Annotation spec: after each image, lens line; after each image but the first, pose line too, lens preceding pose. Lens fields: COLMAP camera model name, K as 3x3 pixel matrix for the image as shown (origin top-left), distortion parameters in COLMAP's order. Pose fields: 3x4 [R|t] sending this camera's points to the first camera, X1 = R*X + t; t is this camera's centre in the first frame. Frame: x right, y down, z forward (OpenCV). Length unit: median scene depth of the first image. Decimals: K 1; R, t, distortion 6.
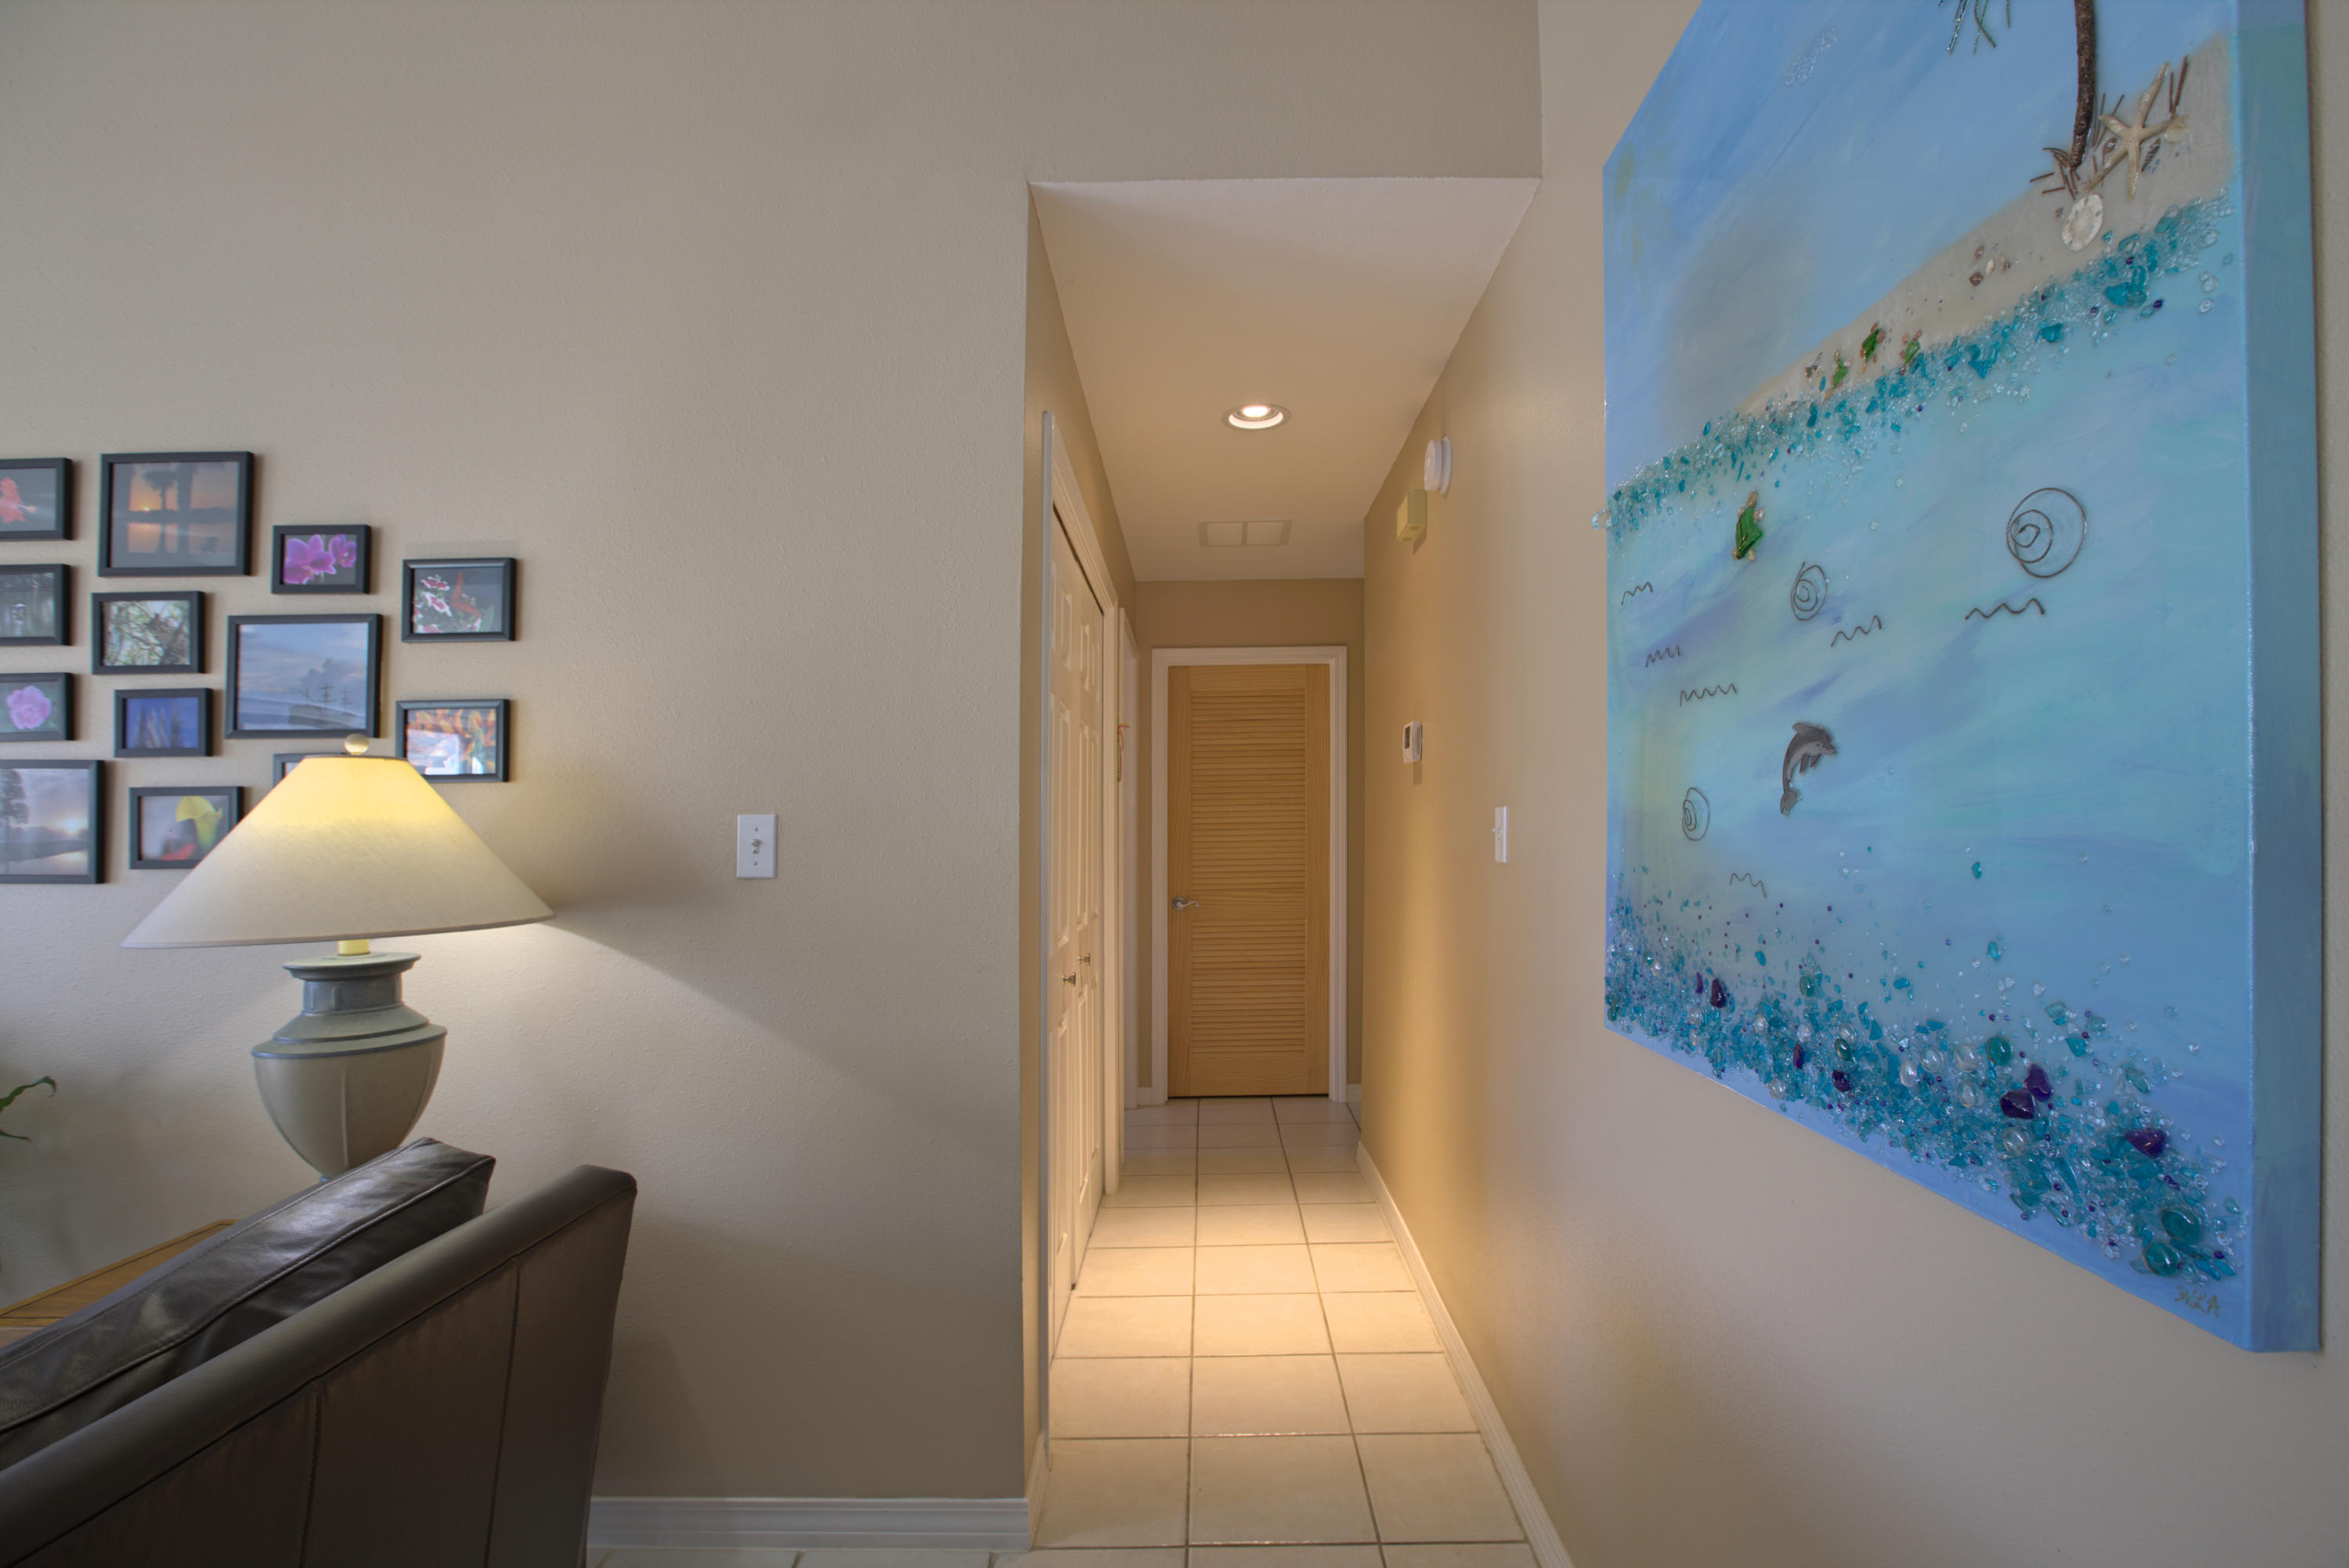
lens RADIAL K [[1041.3, 0, 1182.0], [0, 1041.3, 794.6], [0, 0, 1]] dist [-0.014241, 0.000581]
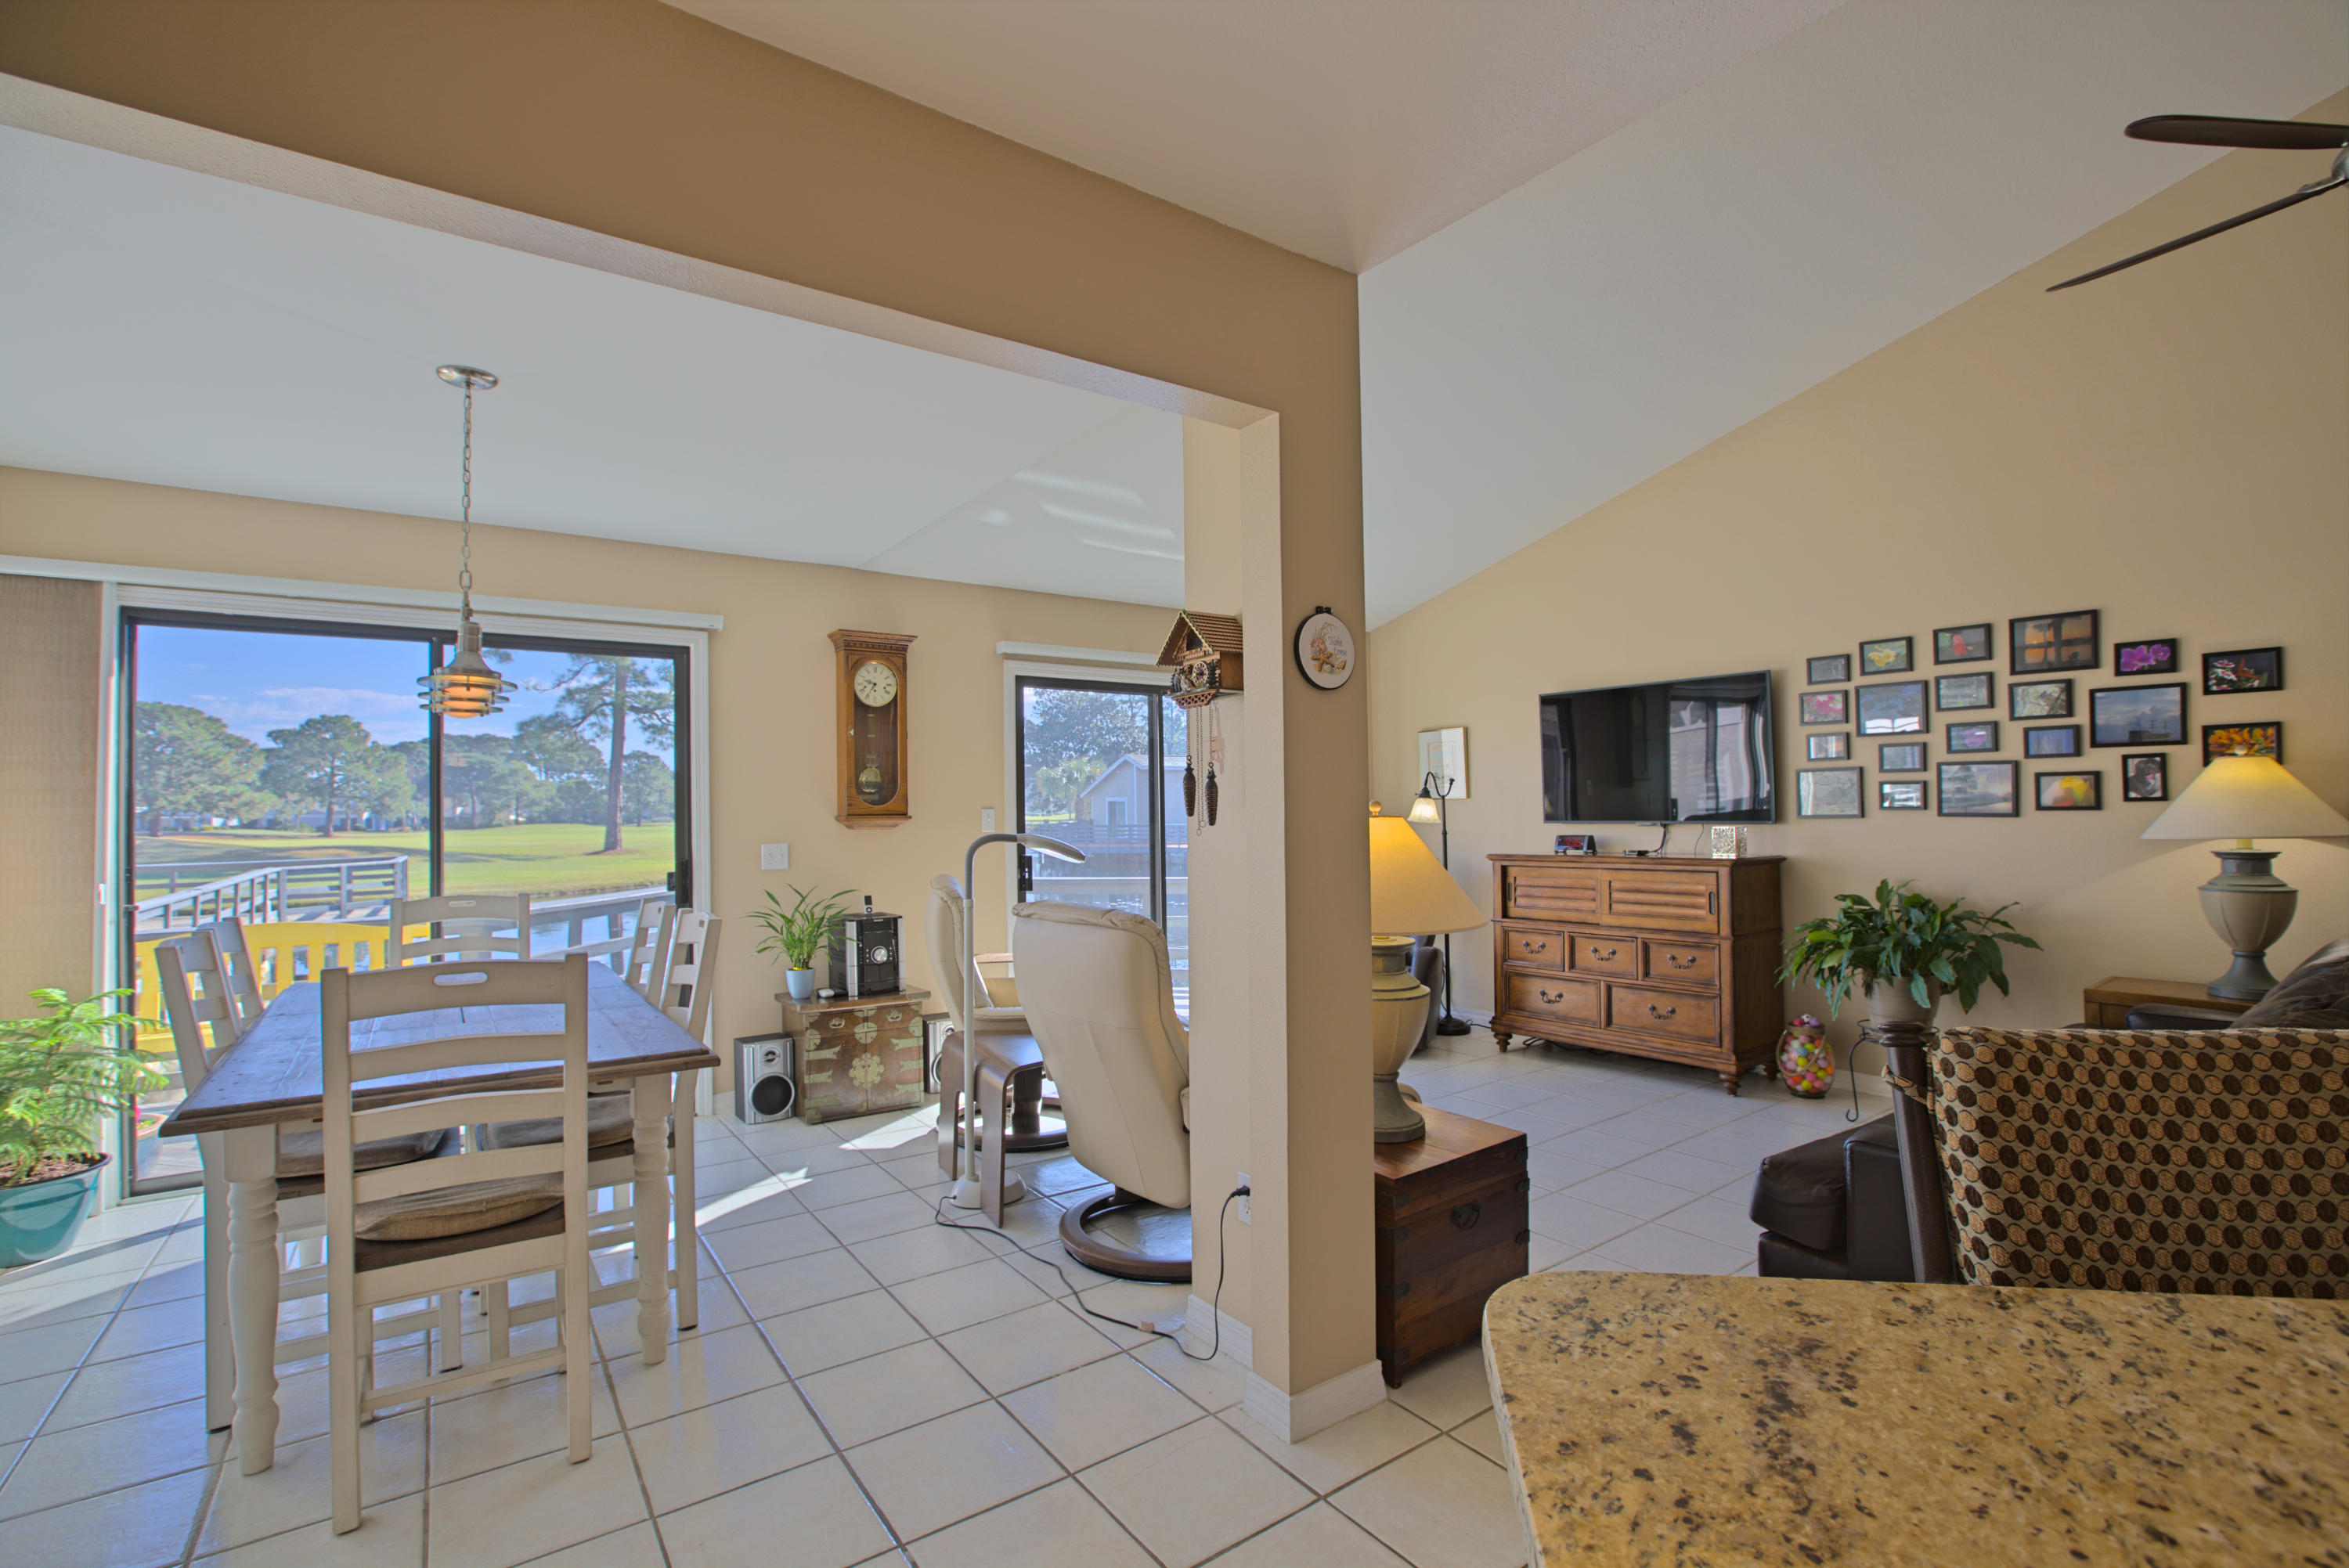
lens RADIAL K [[1041.3, 0, 1174.1], [0, 1041.3, 787.5], [0, 0, 1]] dist [-0.014241, 0.000581]
pose [[0.597072, -0.007714, -0.802151, -0.363197], [0.008194, 0.999960, -0.003516, 0.016551], [0.802146, -0.004473, 0.597111, -1.722373]]
